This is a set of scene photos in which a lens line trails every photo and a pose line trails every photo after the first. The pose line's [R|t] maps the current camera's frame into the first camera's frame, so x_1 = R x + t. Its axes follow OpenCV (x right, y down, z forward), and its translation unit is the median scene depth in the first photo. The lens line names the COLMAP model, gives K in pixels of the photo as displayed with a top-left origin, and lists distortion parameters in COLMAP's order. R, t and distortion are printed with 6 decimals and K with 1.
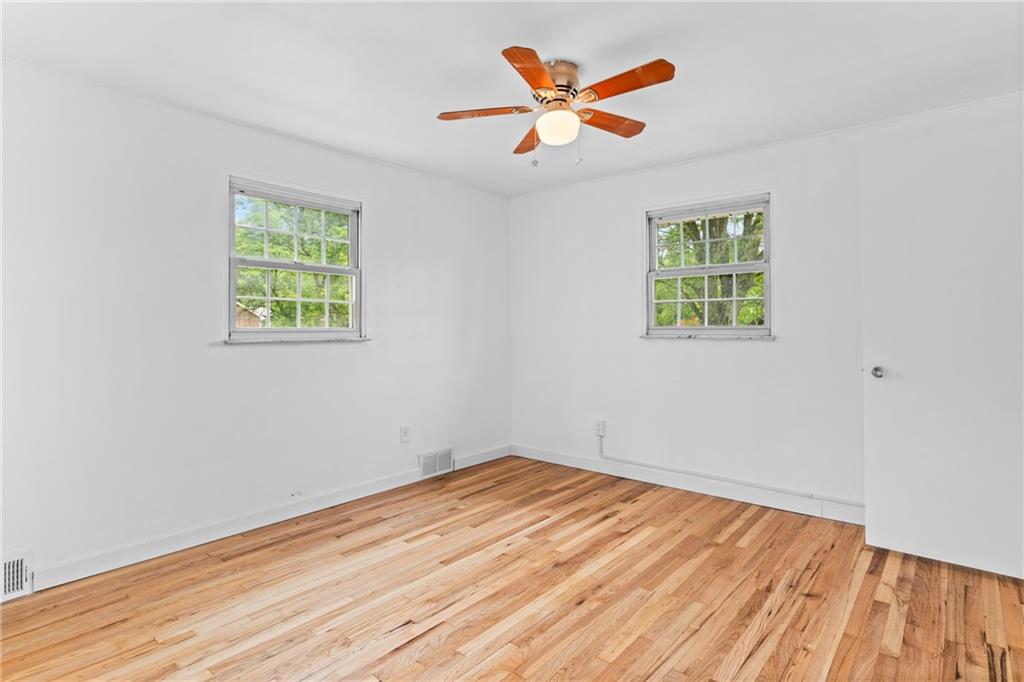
lens RADIAL K [[526.9, 0, 513.0], [0, 526.9, 327.0], [0, 0, 1]] dist [0.002055, 0.001348]
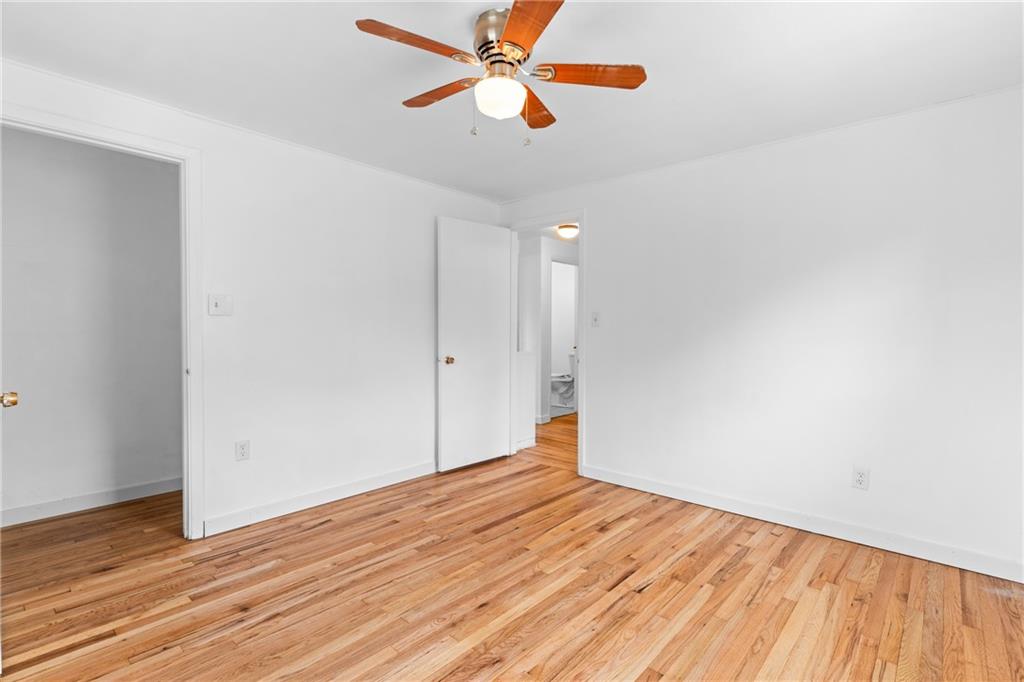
lens RADIAL K [[483.3, 0, 511.1], [0, 483.3, 338.6], [0, 0, 1]] dist [-0.000177, 0.000780]
pose [[-0.999685, -0.002322, 0.024992, 0.043993], [-0.001997, 0.999914, 0.012998, -0.000037], [-0.025020, 0.012944, -0.999603, 1.644919]]
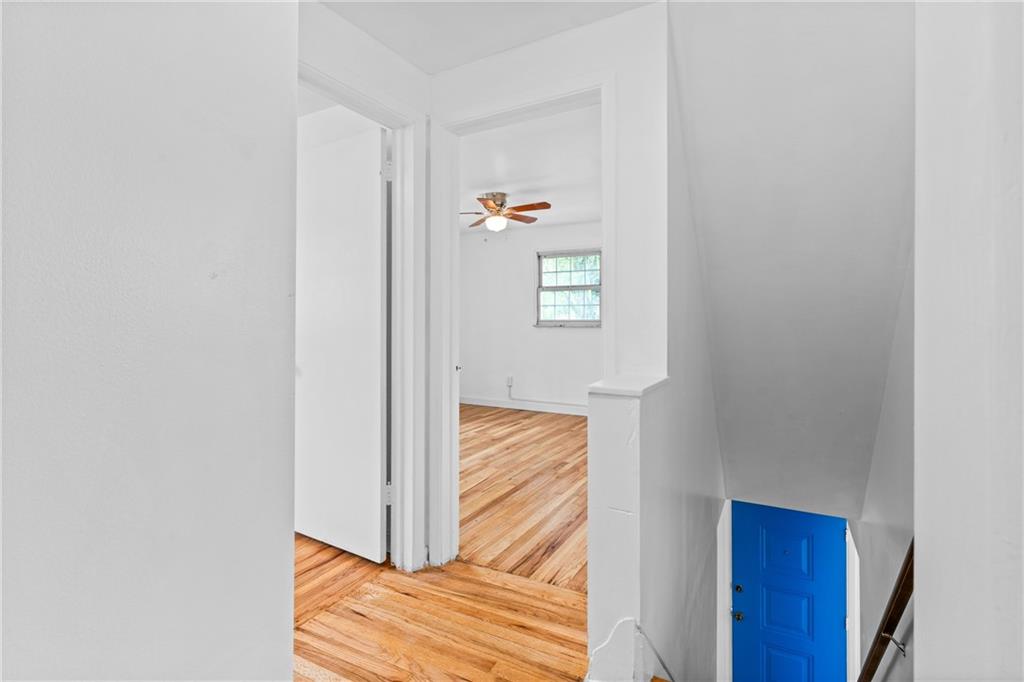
lens RADIAL K [[491.9, 0, 510.6], [0, 491.9, 319.9], [0, 0, 1]] dist [0.000044, -0.000086]
pose [[0.980279, 0.002535, 0.197605, -0.220117], [-0.002826, 0.999995, 0.001186, -0.002518], [-0.197601, -0.001721, 0.980281, -0.824206]]
